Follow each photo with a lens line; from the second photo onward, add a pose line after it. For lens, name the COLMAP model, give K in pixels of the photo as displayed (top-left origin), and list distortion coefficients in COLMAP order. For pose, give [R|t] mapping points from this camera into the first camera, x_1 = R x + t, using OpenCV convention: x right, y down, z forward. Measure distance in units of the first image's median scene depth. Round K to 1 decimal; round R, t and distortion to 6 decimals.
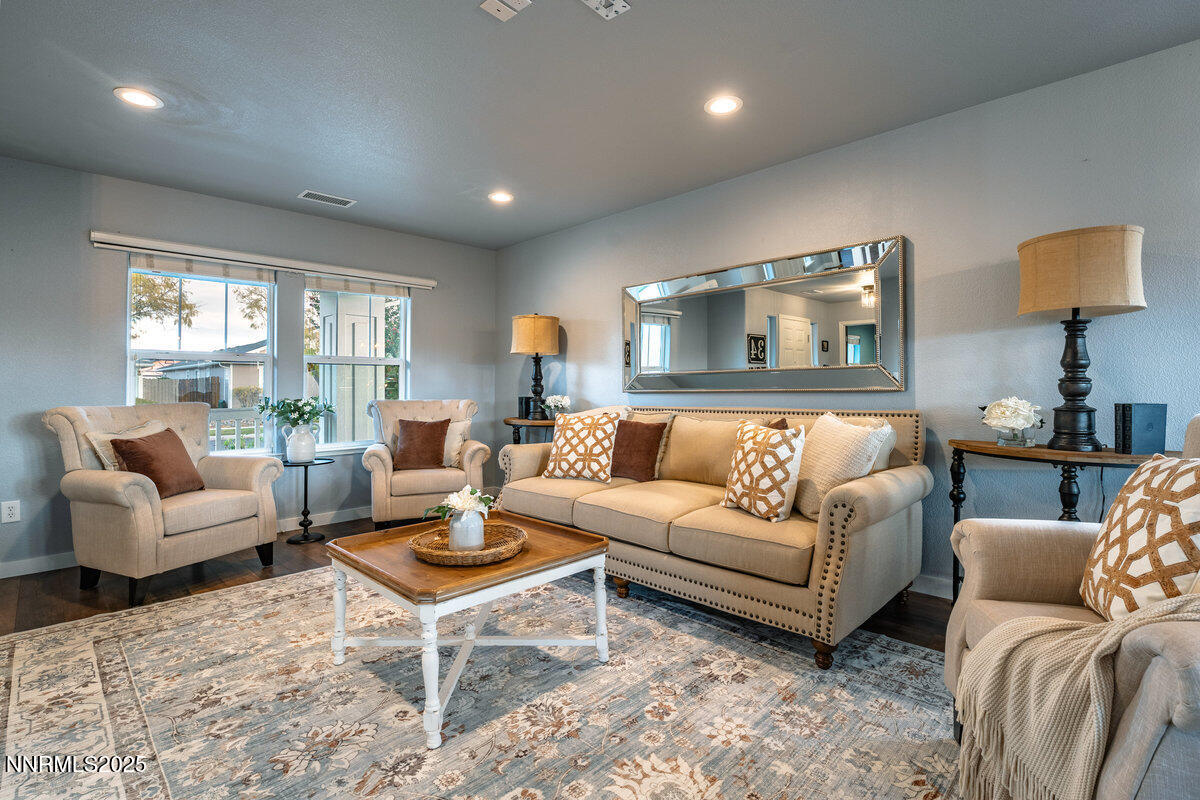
lens RADIAL K [[565.9, 0, 599.1], [0, 565.9, 377.6], [0, 0, 1]] dist [-0.016087, 0.001677]
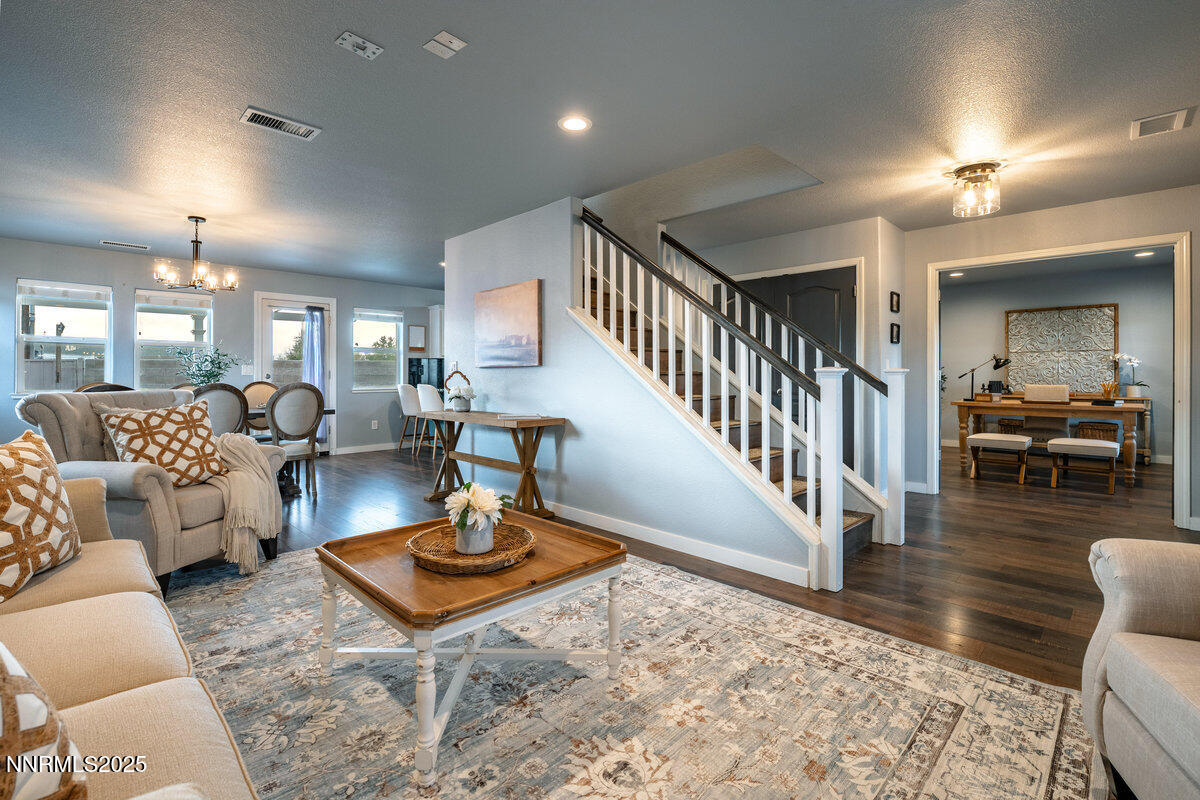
lens RADIAL K [[538.6, 0, 598.8], [0, 538.6, 378.4], [0, 0, 1]] dist [-0.025610, 0.001739]
pose [[-0.999994, 0.003450, -0.000513, -0.393038], [0.003455, 0.999941, -0.010269, 0.025905], [0.000478, -0.010271, -0.999947, 1.680585]]
